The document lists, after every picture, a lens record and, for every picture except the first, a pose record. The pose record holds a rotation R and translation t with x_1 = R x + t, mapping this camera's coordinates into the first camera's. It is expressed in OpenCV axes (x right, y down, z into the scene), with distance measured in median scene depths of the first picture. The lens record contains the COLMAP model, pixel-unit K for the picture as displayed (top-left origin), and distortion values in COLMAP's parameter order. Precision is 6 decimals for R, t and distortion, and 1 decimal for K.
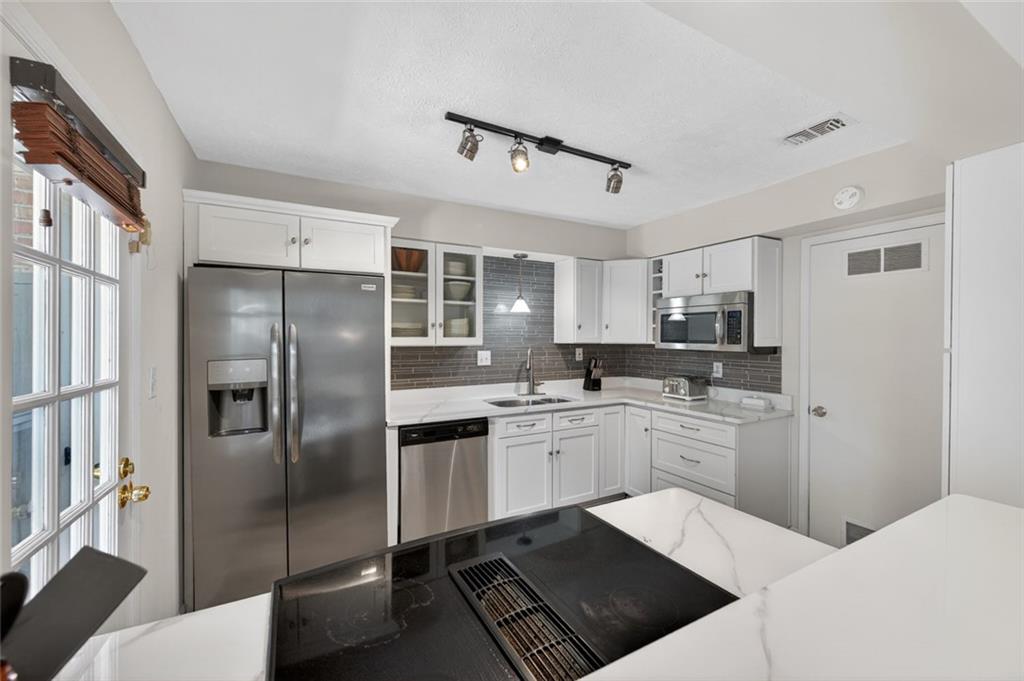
lens RADIAL K [[407.3, 0, 507.8], [0, 407.3, 339.0], [0, 0, 1]] dist [0.003706, -0.001097]
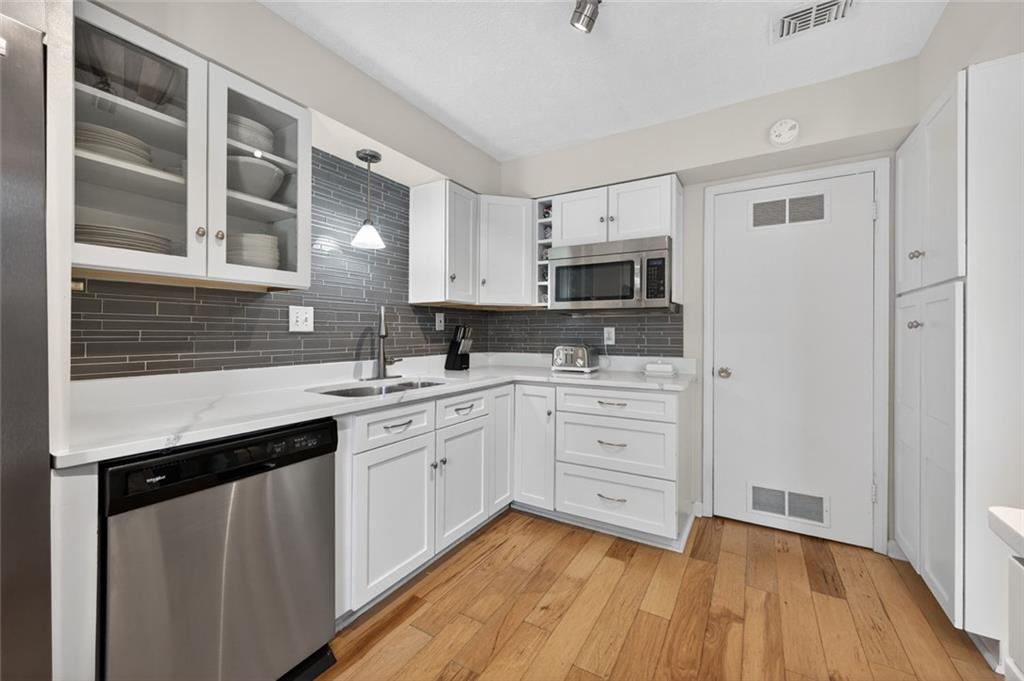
lens RADIAL K [[407.3, 0, 515.8], [0, 407.3, 331.6], [0, 0, 1]] dist [0.003706, -0.001097]
pose [[0.854123, 0.003495, 0.520060, -0.112698], [0.001631, 0.999955, -0.009398, 0.080419], [-0.520069, 0.008876, 0.854078, 0.395491]]
